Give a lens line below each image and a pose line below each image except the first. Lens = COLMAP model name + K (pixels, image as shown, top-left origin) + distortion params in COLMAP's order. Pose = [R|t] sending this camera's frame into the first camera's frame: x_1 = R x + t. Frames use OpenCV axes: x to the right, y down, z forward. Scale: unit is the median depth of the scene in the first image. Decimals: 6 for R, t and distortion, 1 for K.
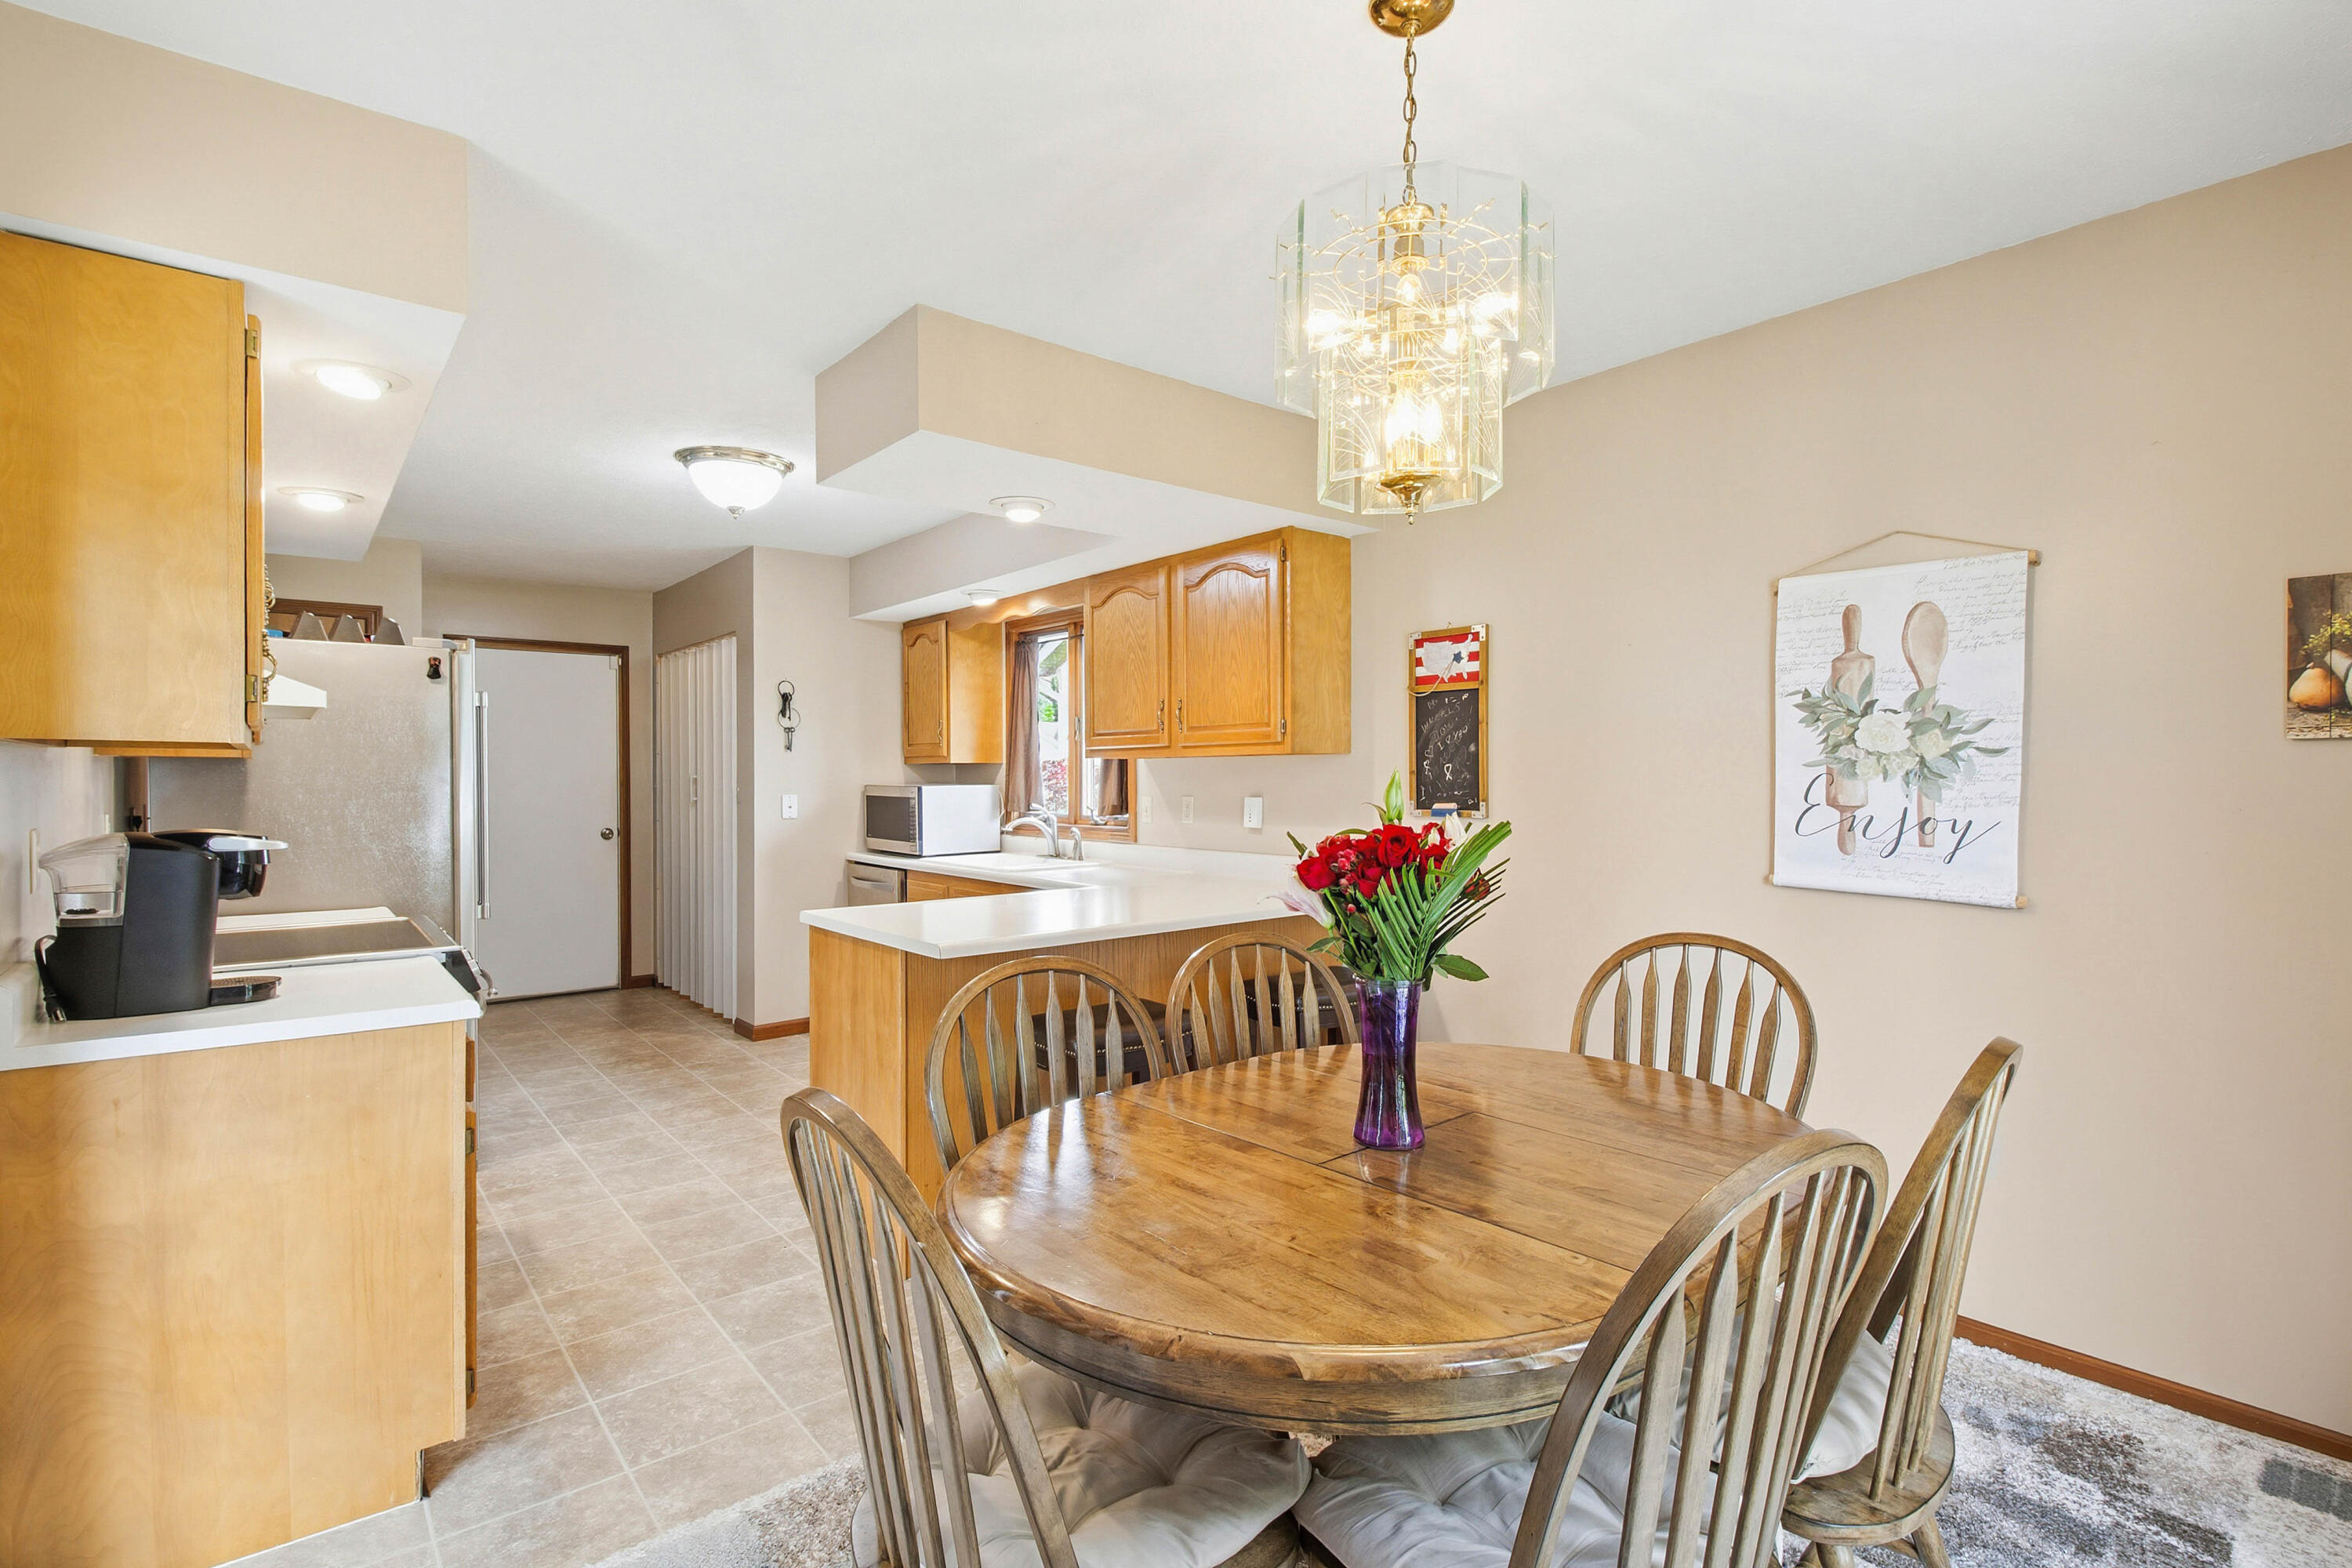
lens RADIAL K [[1117.1, 0, 1189.2], [0, 1117.1, 797.7], [0, 0, 1]] dist [0.012947, -0.009489]
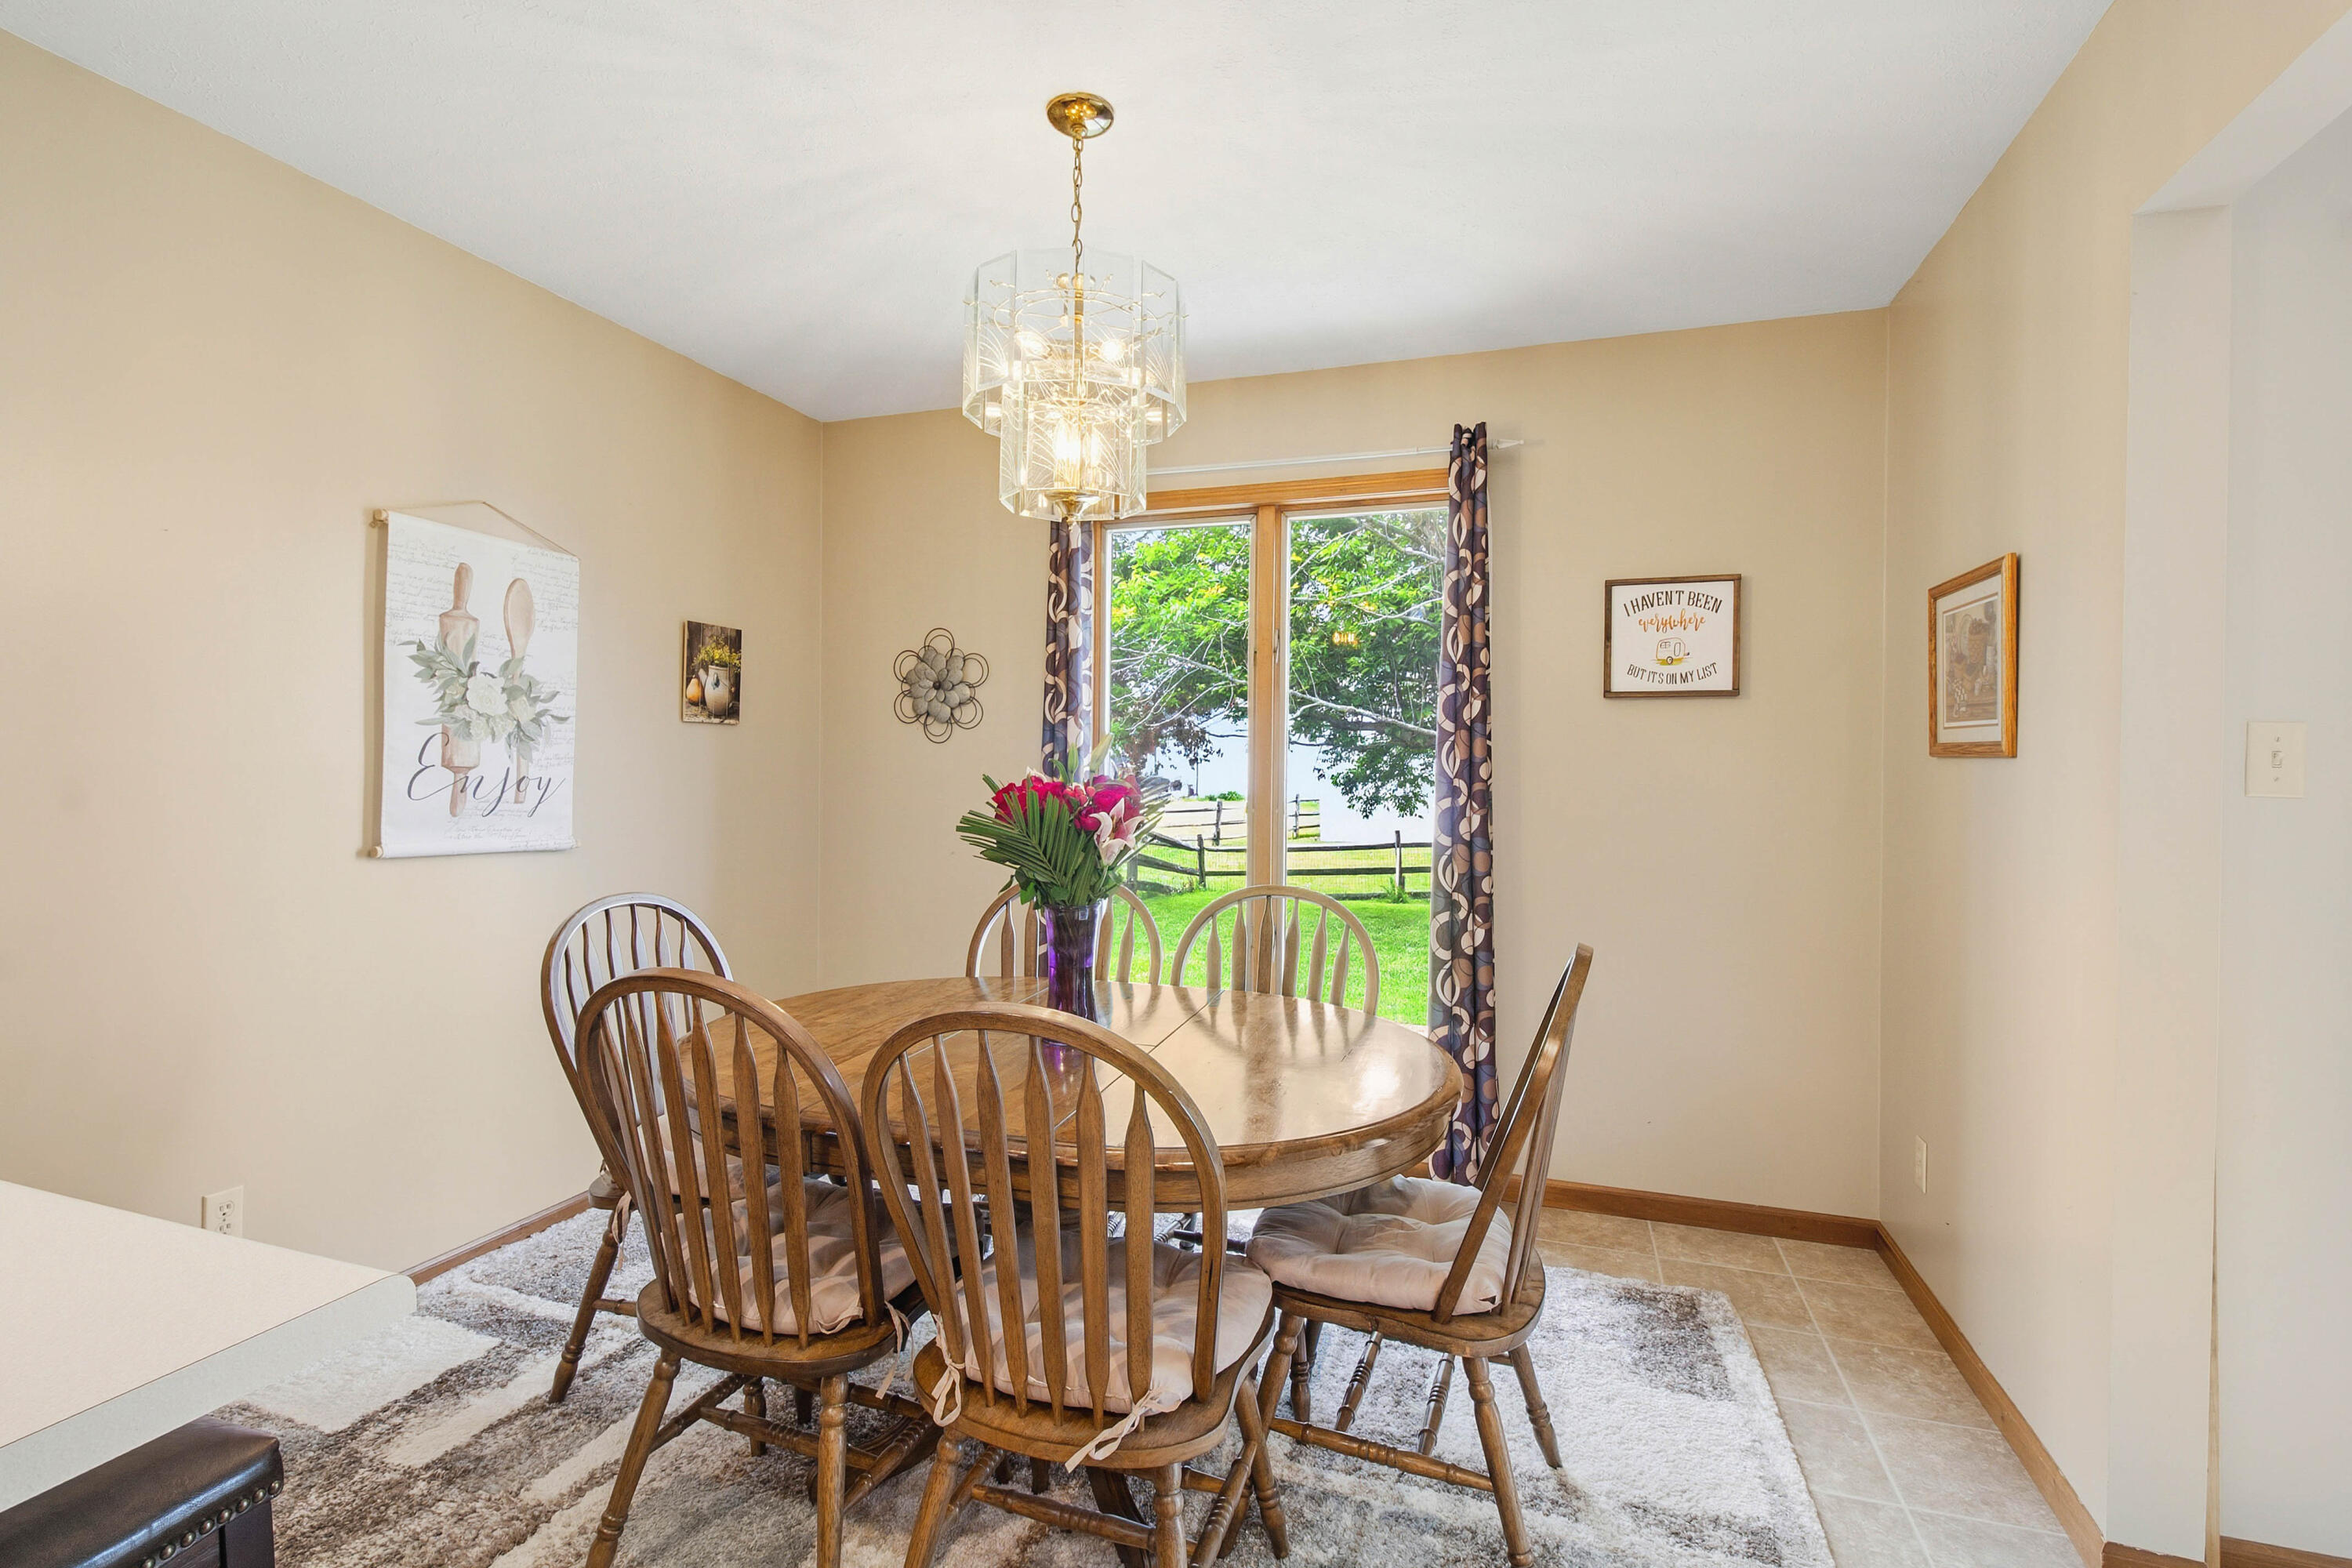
lens RADIAL K [[1117.1, 0, 1158.0], [0, 1117.1, 773.6], [0, 0, 1]] dist [0.012947, -0.009489]
pose [[-0.520209, -0.009786, 0.853983, -0.572140], [0.002484, 0.999913, 0.012972, 0.002213], [-0.854036, 0.008869, -0.520139, 0.992413]]
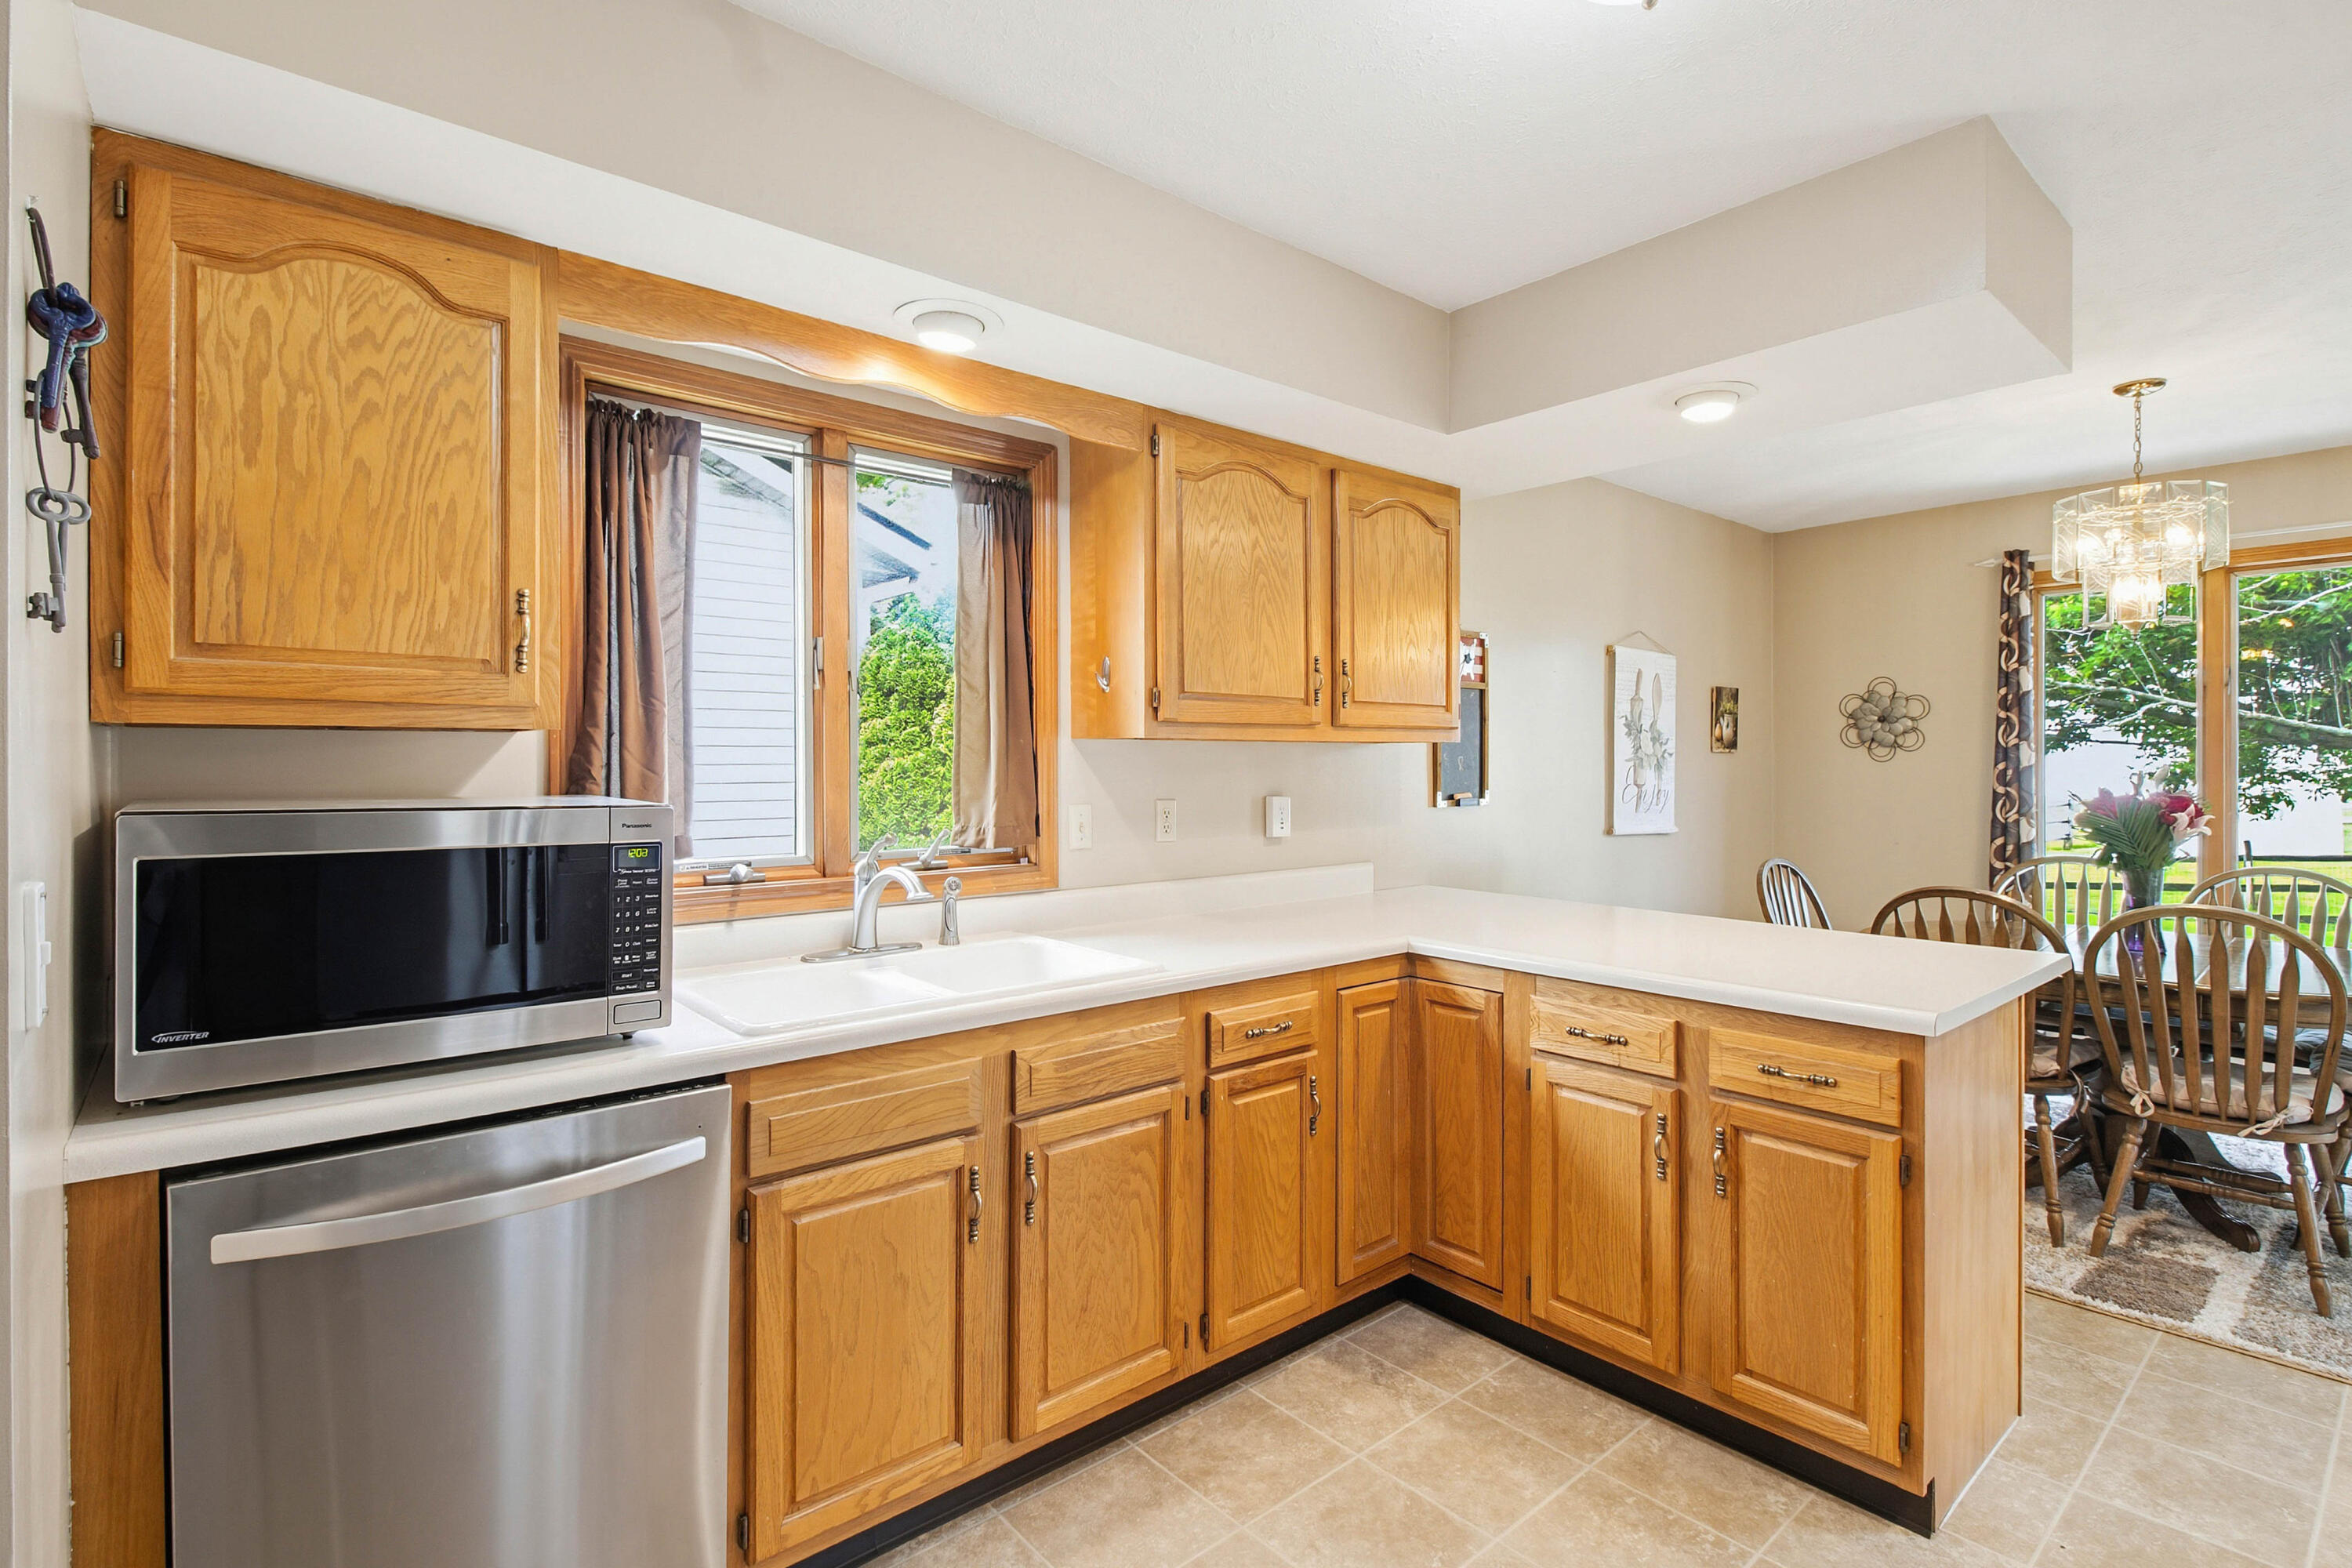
lens RADIAL K [[1117.1, 0, 1175.2], [0, 1117.1, 771.2], [0, 0, 1]] dist [0.012947, -0.009489]
pose [[-0.019647, -0.005362, 0.999793, -1.127820], [0.019980, 0.999784, 0.005755, -0.037871], [-0.999607, 0.020089, -0.019536, 1.754613]]
